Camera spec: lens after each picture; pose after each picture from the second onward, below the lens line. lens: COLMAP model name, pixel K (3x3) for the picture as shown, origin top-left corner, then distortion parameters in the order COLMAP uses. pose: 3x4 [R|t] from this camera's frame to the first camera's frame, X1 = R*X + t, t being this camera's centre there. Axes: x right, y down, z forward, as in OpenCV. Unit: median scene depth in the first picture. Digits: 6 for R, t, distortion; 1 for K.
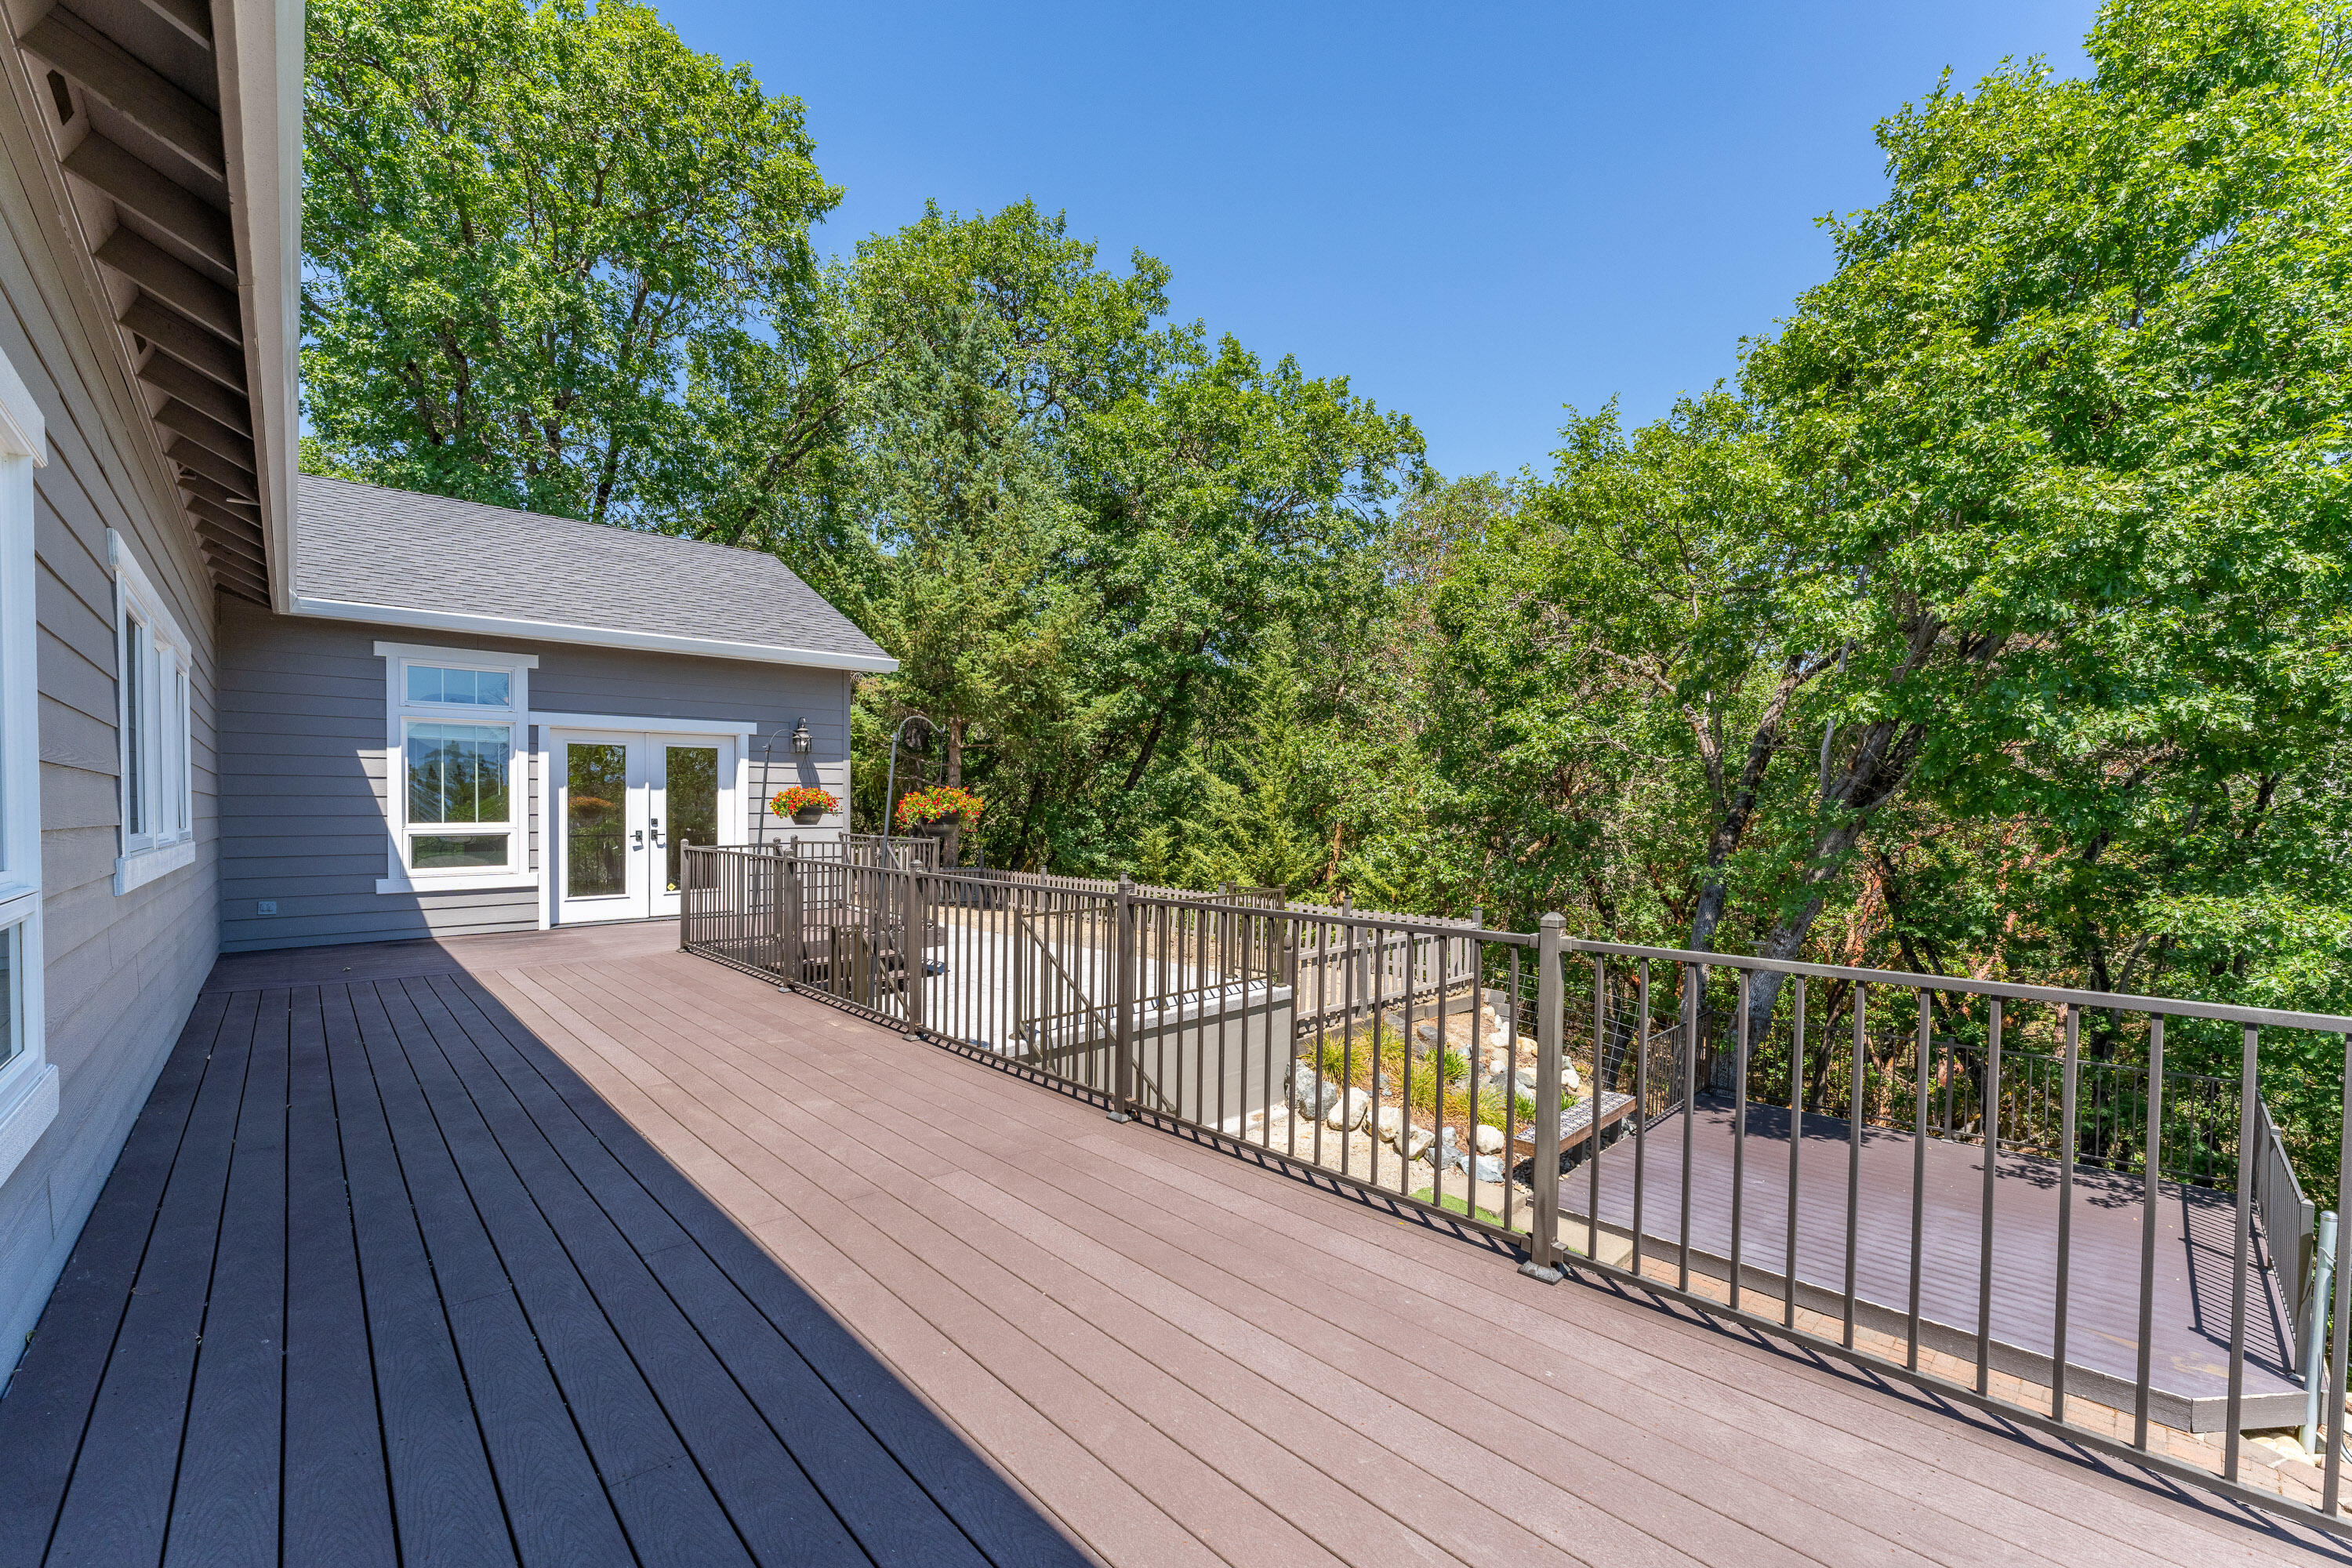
lens RADIAL K [[932.6, 0, 1182.4], [0, 932.6, 795.9], [0, 0, 1]] dist [0.000784, -0.000445]
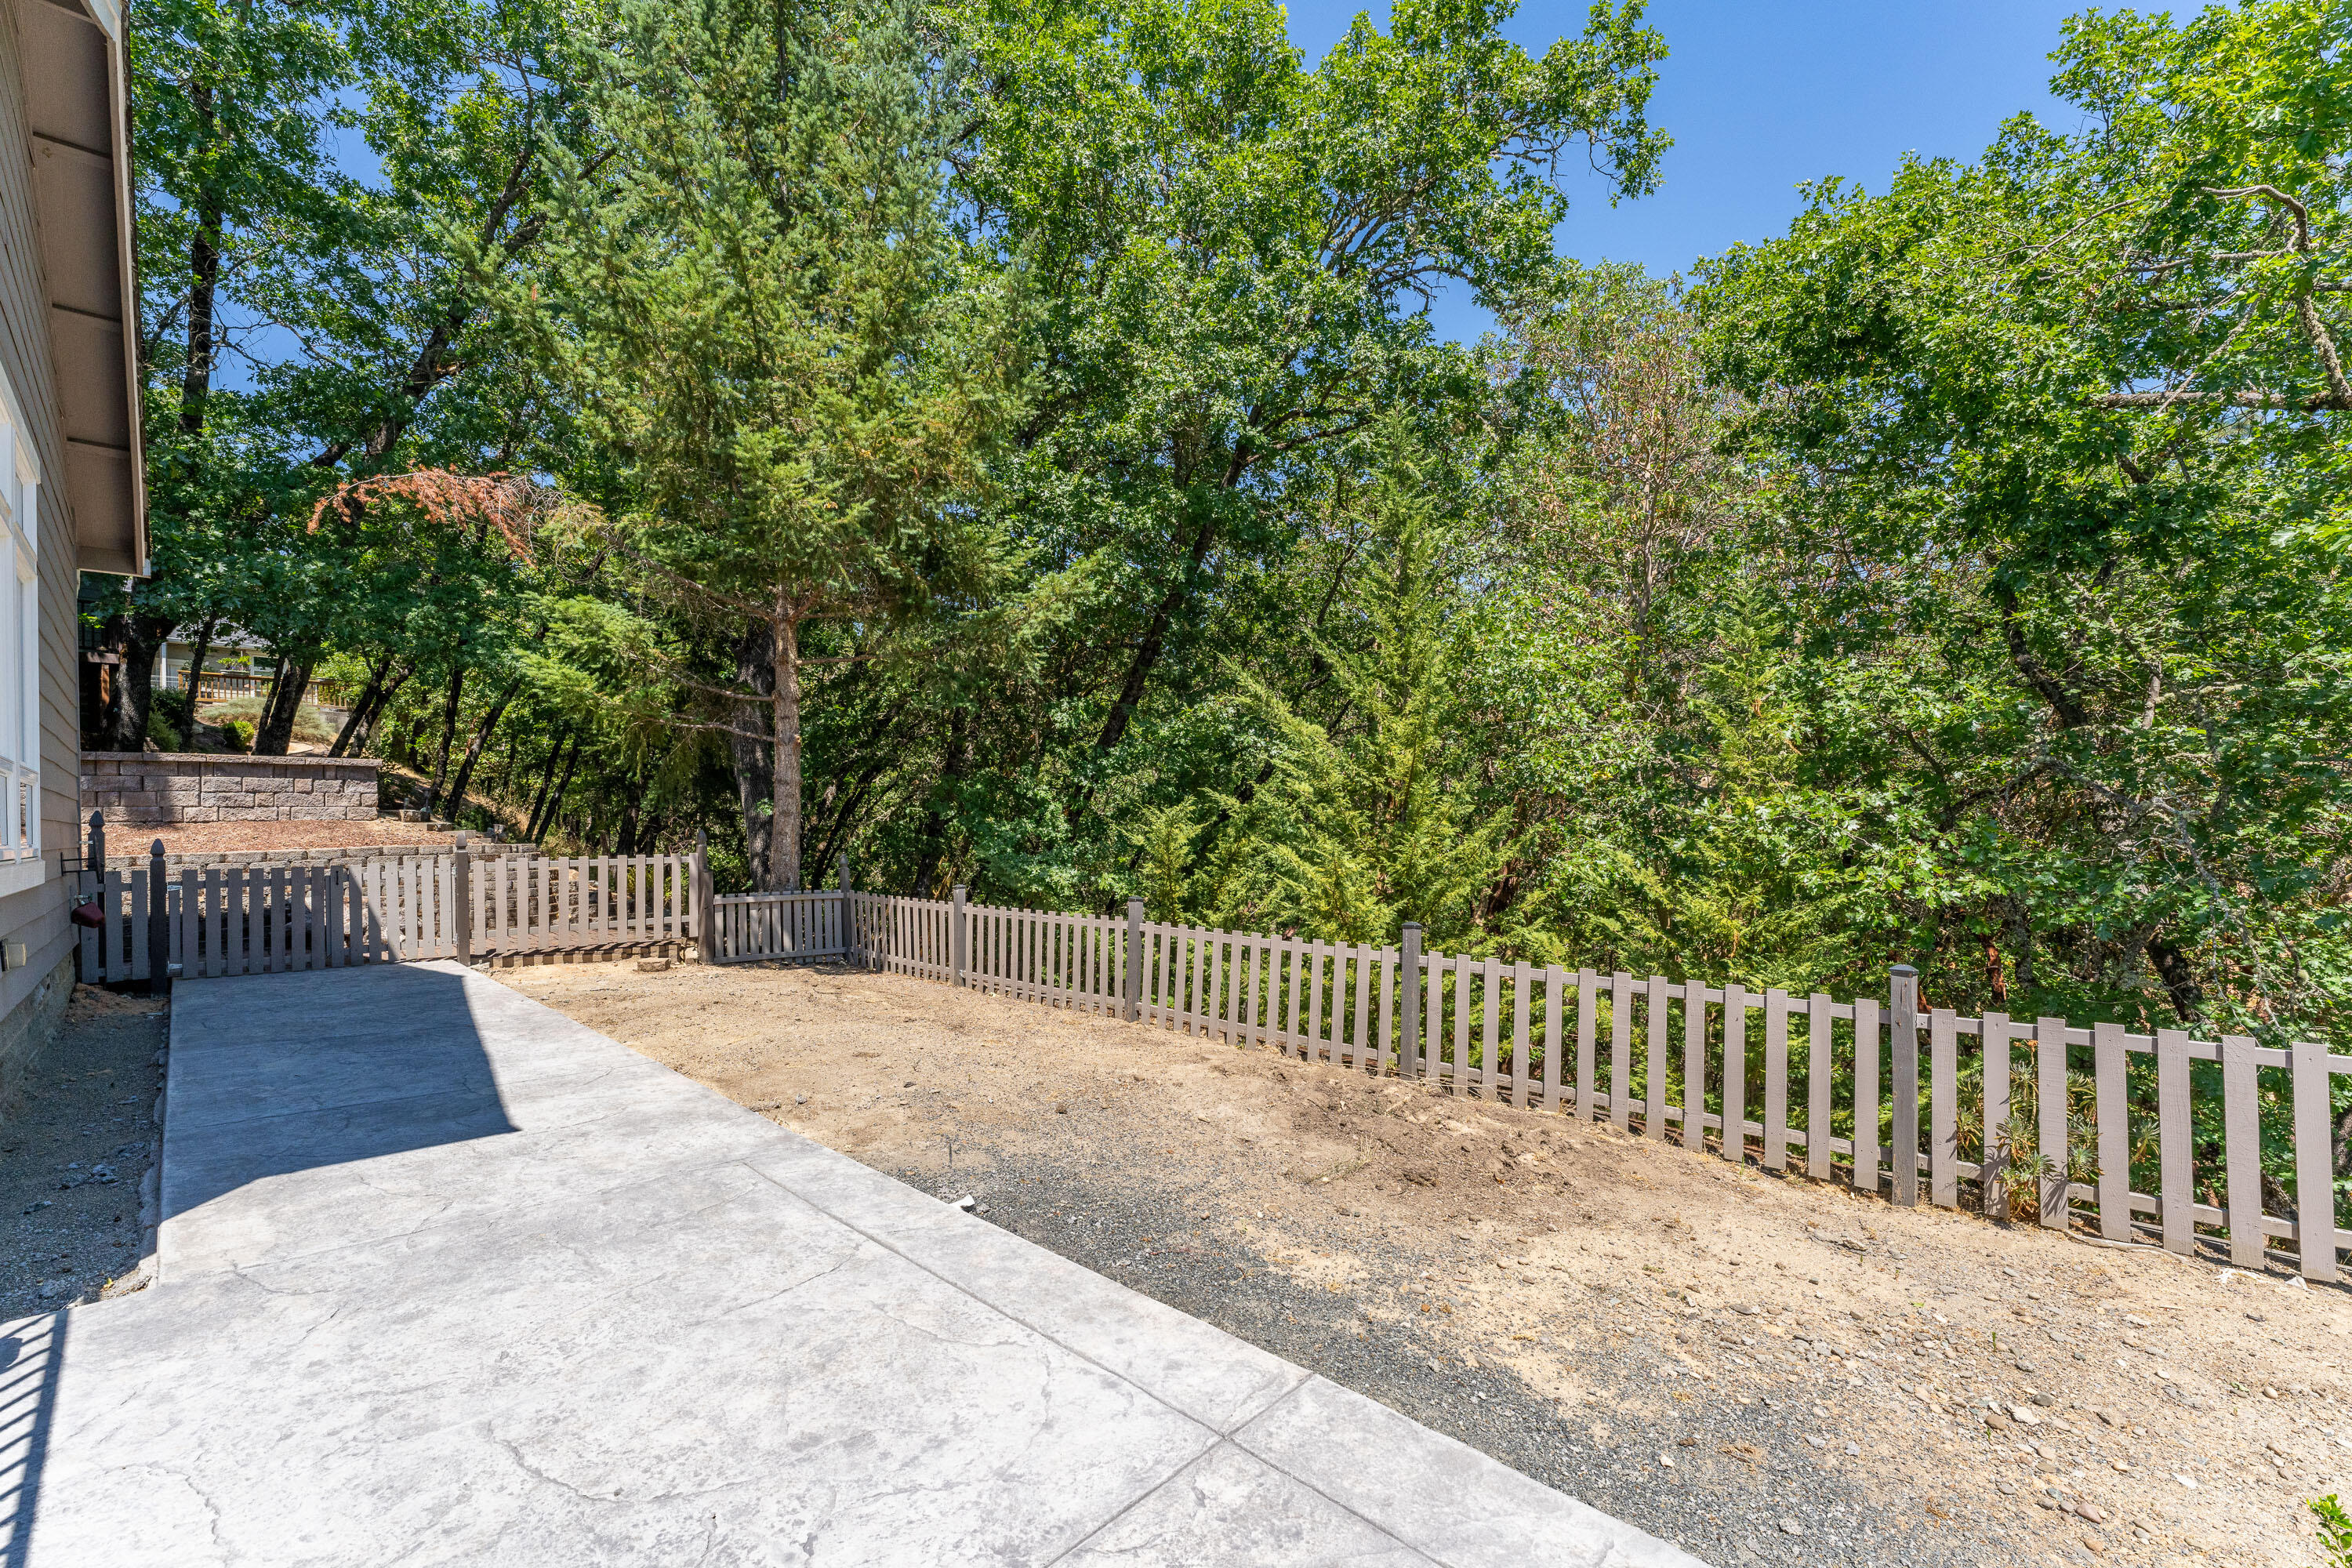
lens RADIAL K [[932.6, 0, 1168.3], [0, 932.6, 785.2], [0, 0, 1]] dist [0.000784, -0.000445]
pose [[0.998574, -0.027422, 0.045804, -0.059279], [0.027858, 0.999572, -0.008922, 0.028094], [-0.045540, 0.010185, 0.998911, 0.515480]]
